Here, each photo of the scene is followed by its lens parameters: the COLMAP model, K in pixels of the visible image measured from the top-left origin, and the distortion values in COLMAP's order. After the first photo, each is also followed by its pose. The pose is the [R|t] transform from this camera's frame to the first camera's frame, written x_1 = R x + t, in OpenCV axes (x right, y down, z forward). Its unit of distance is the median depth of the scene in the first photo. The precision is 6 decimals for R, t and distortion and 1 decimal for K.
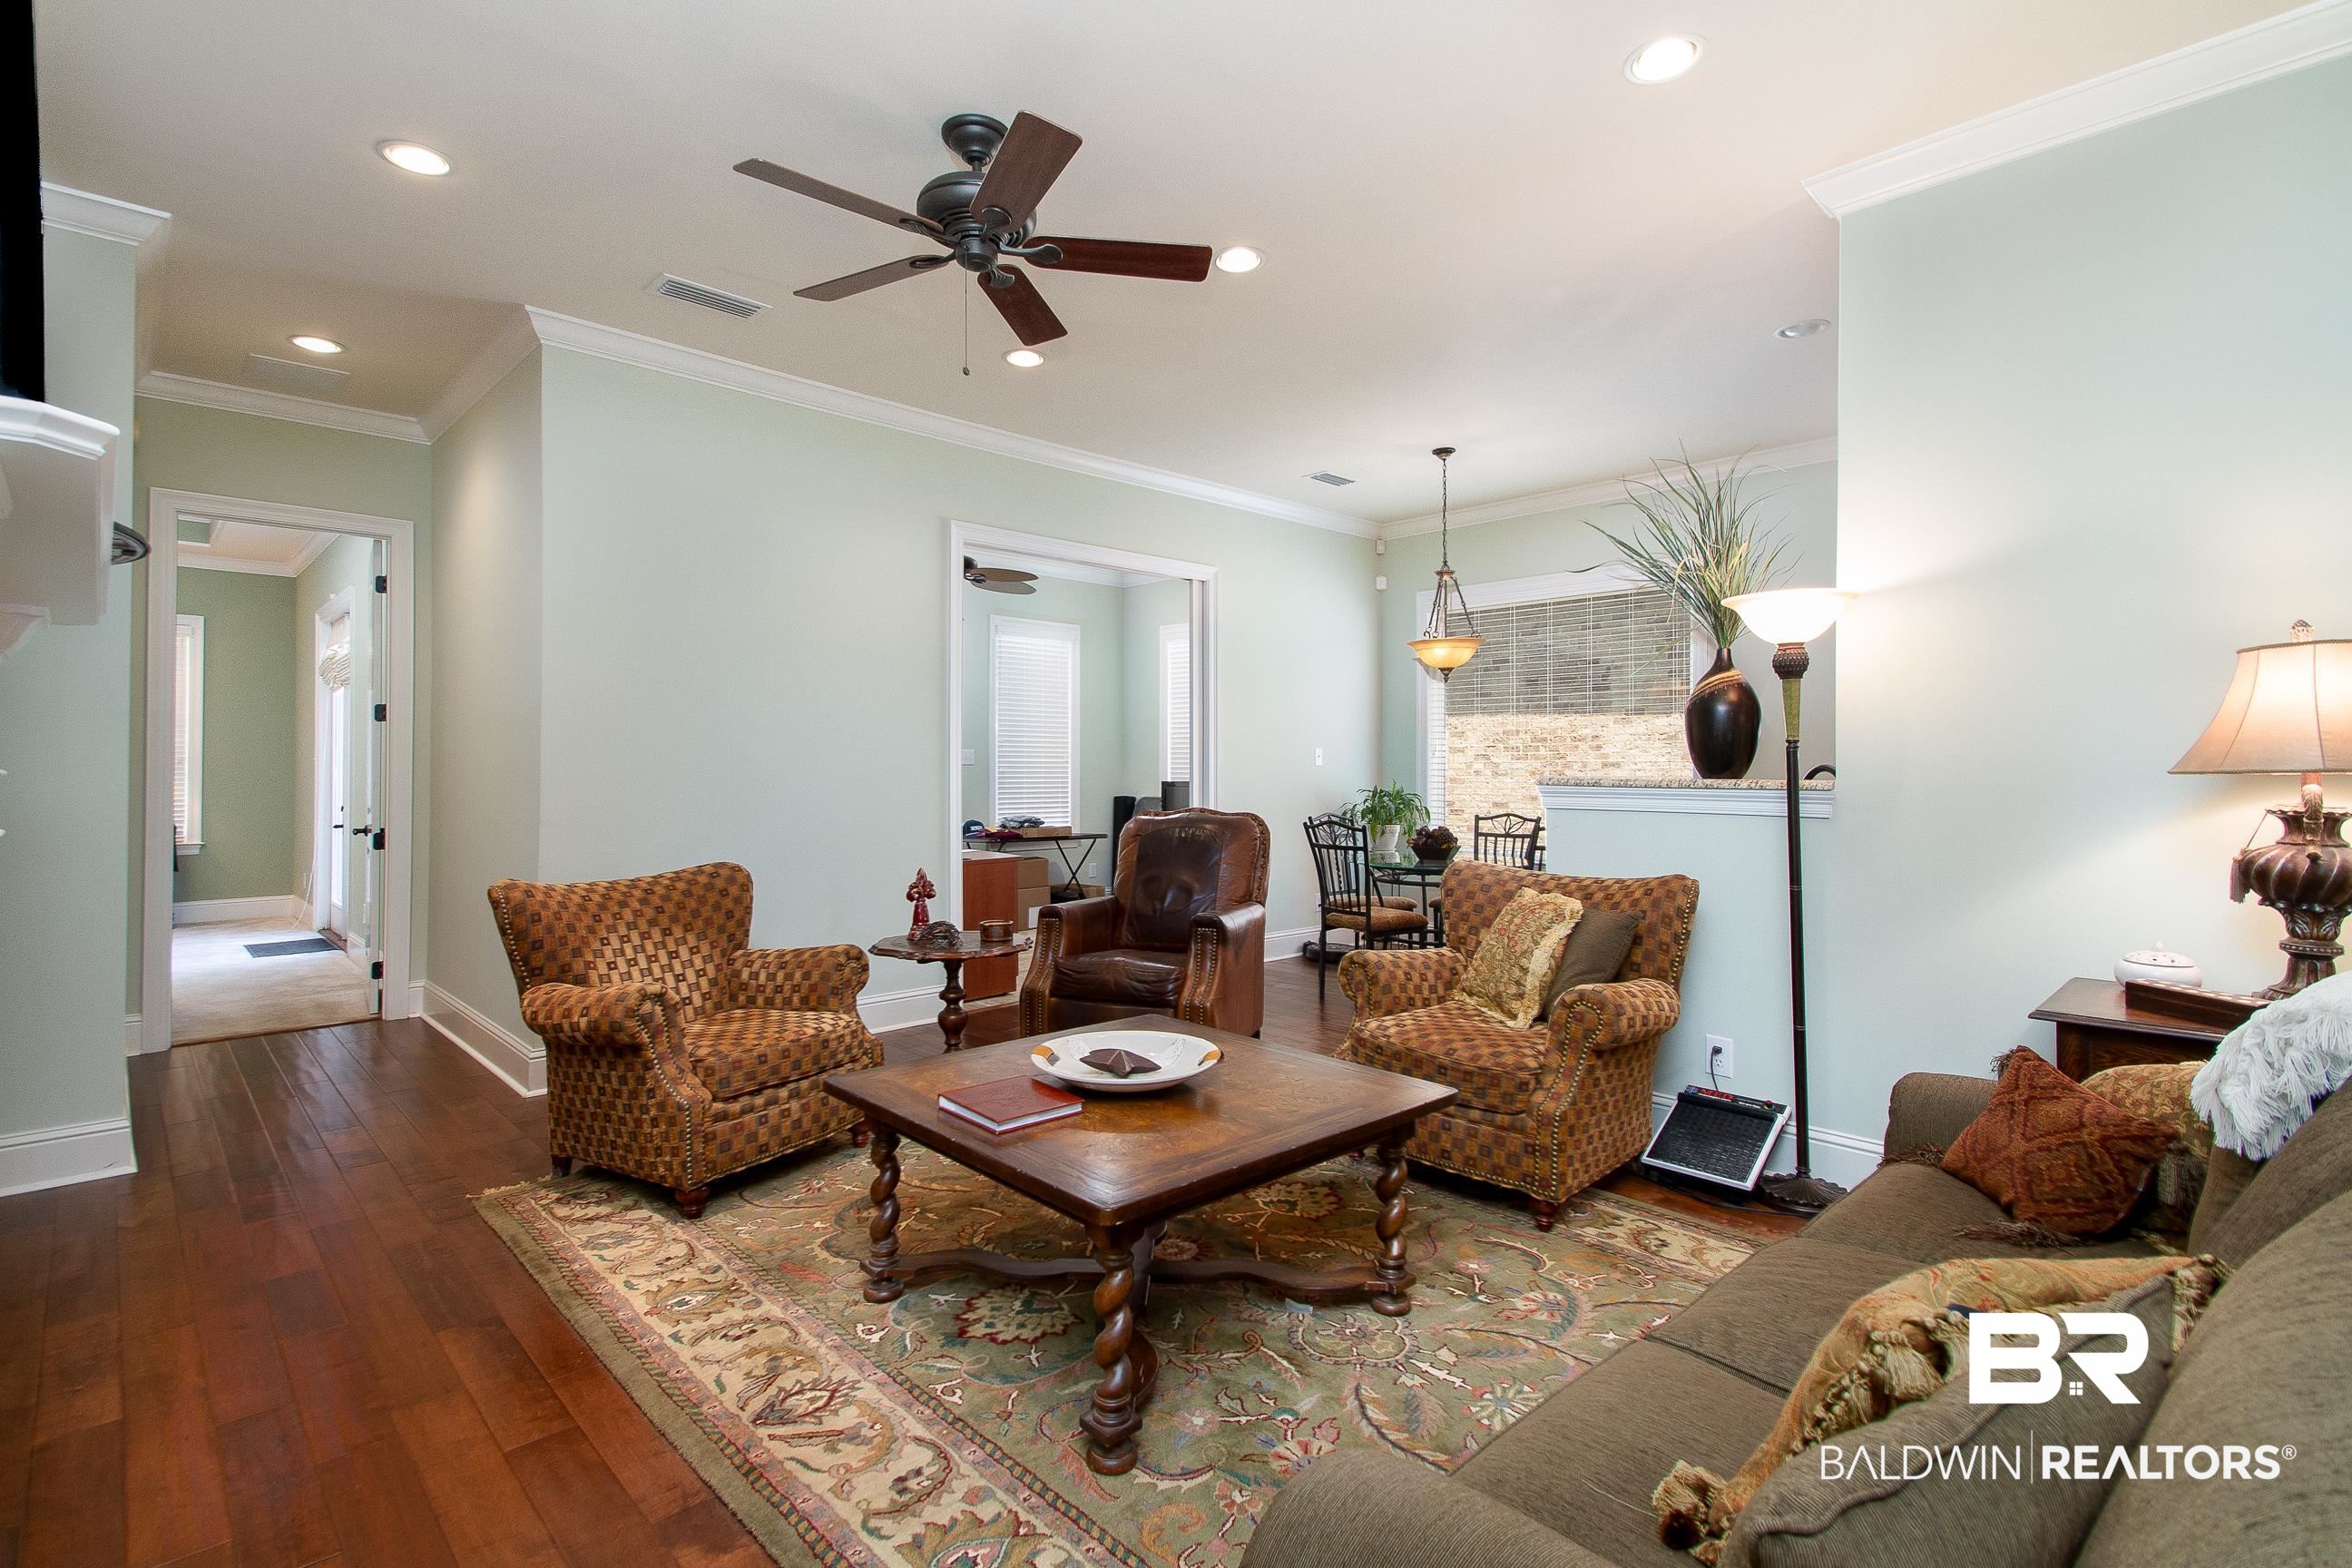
lens RADIAL K [[1102.1, 0, 1126.2], [0, 1102.1, 760.6], [0, 0, 1]] dist [0.019905, -0.000301]
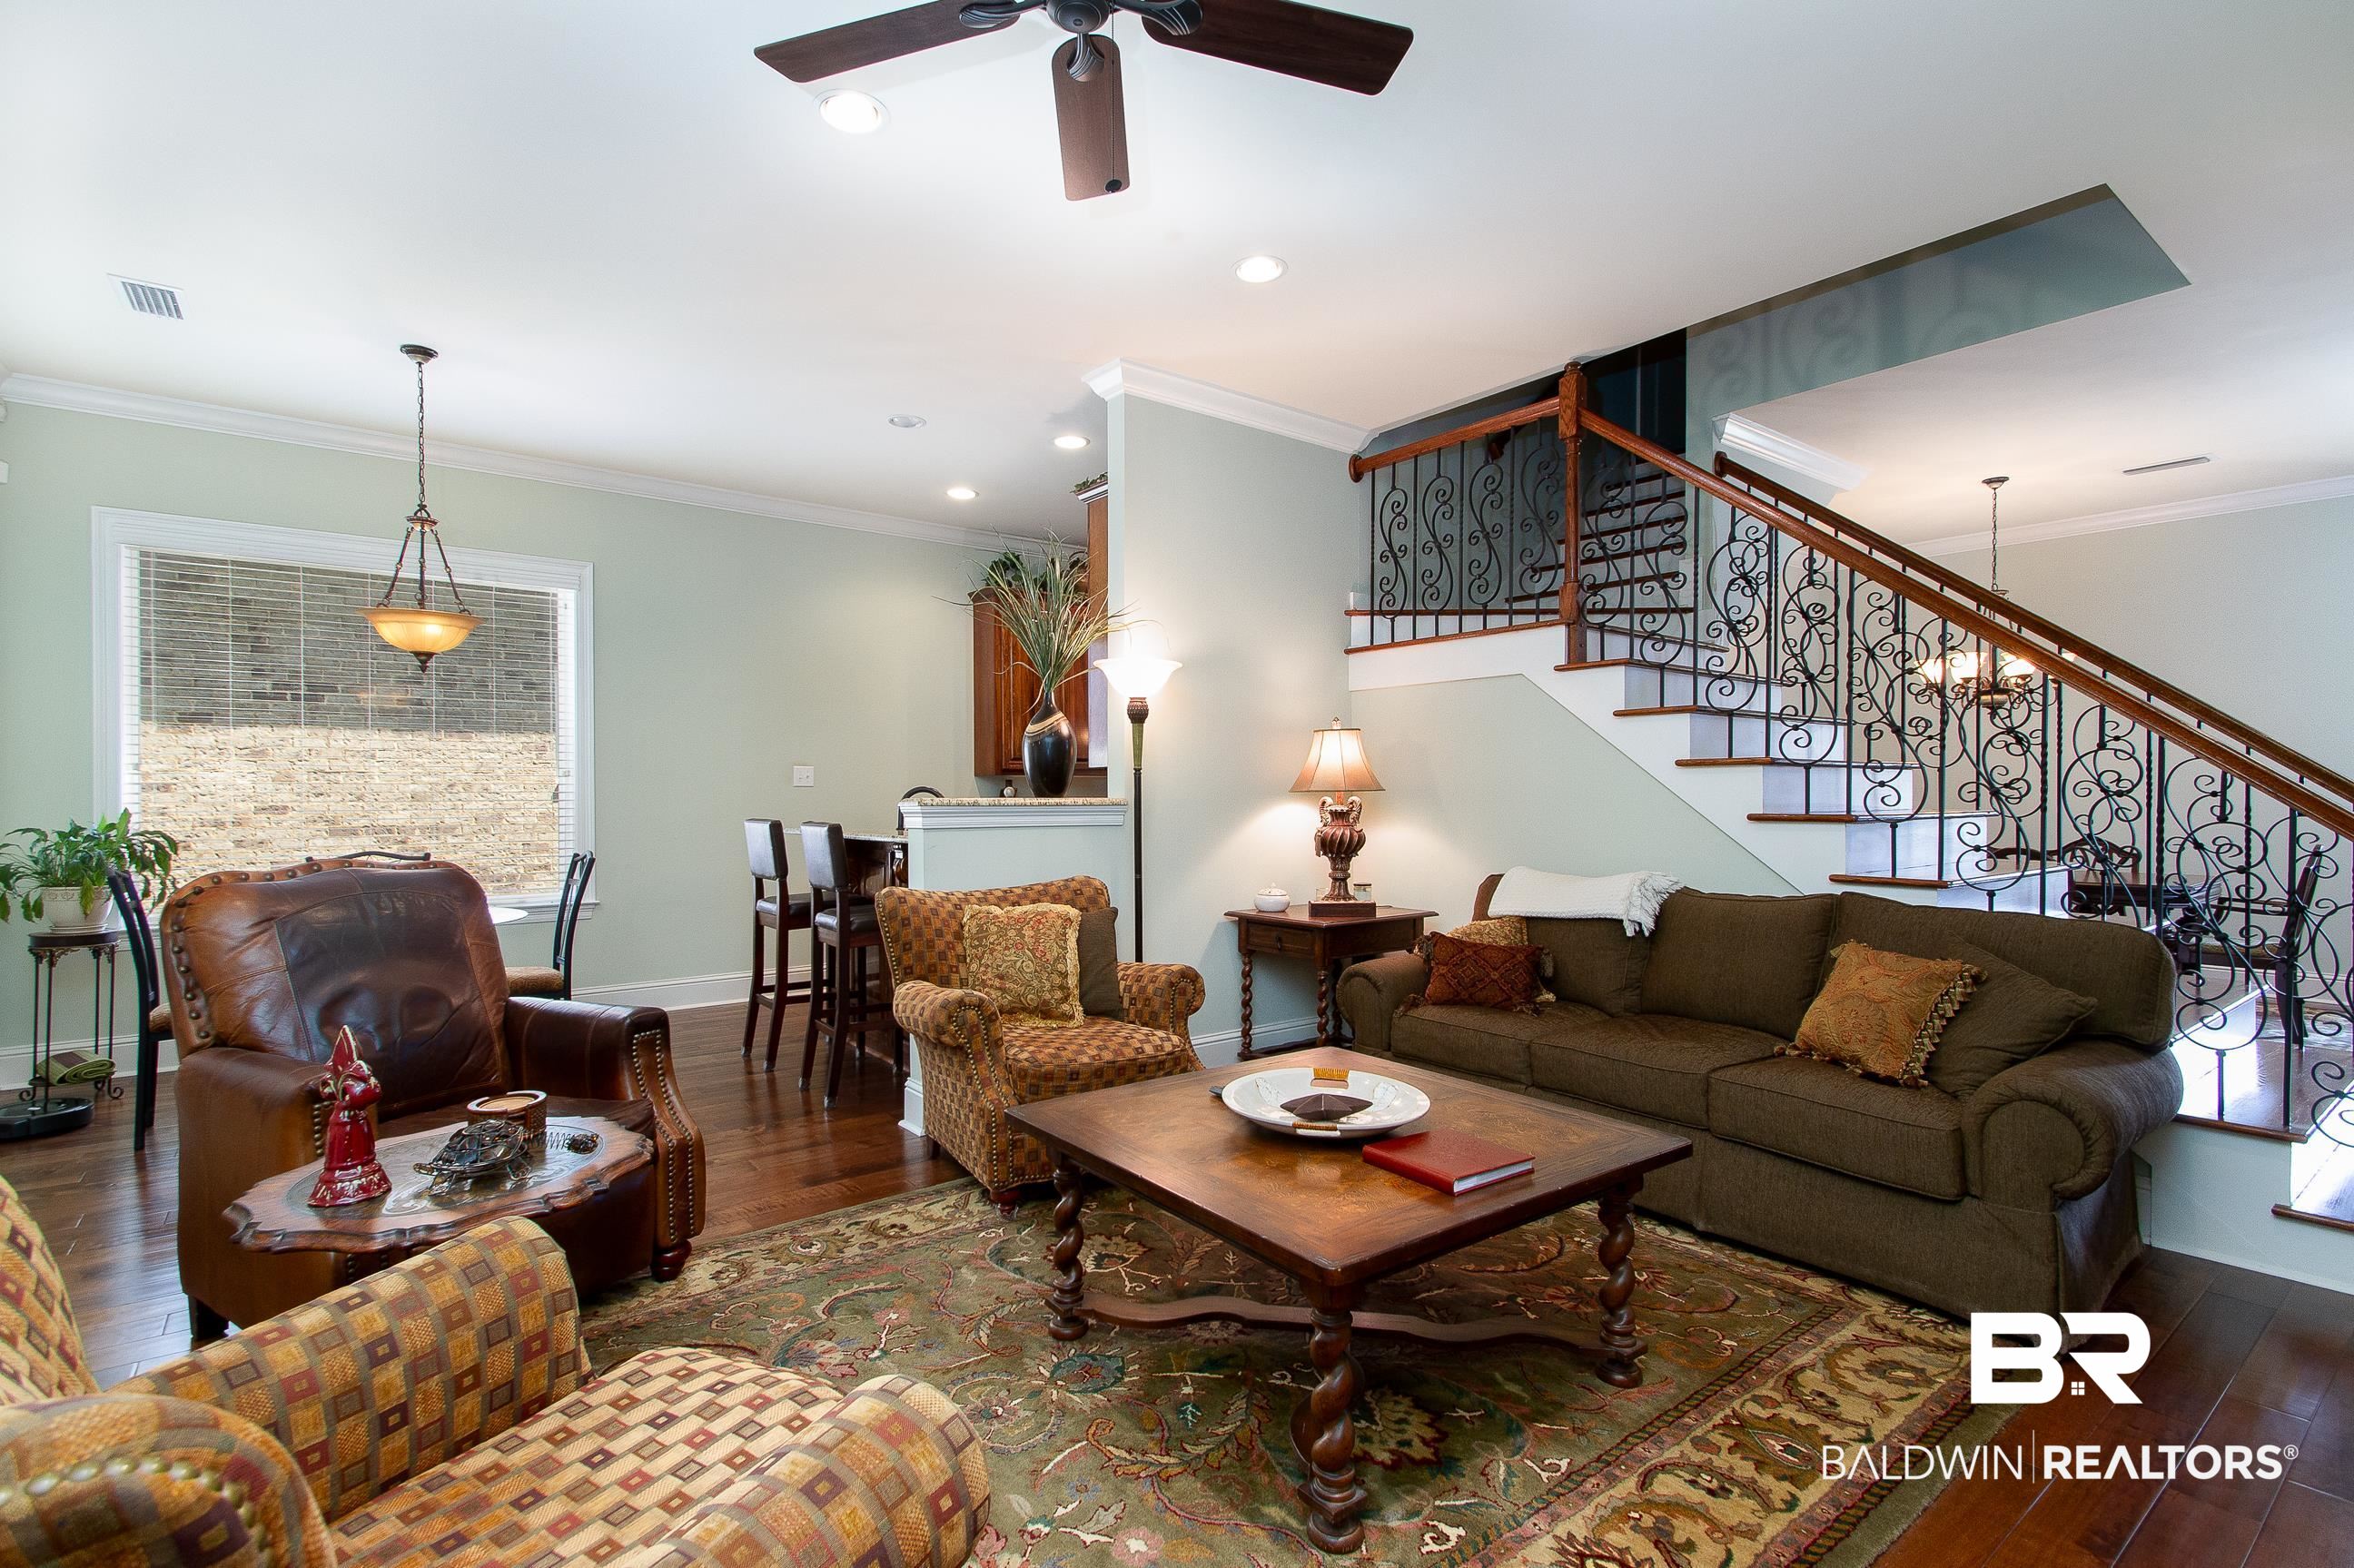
lens RADIAL K [[1102.8, 0, 1179.9], [0, 1102.8, 785.2], [0, 0, 1]] dist [0.019905, -0.000301]
pose [[0.083242, 0.001842, 0.996528, -0.992135], [-0.006091, 0.999981, -0.001339, 0.004185], [-0.996511, -0.005958, 0.083252, 1.103878]]
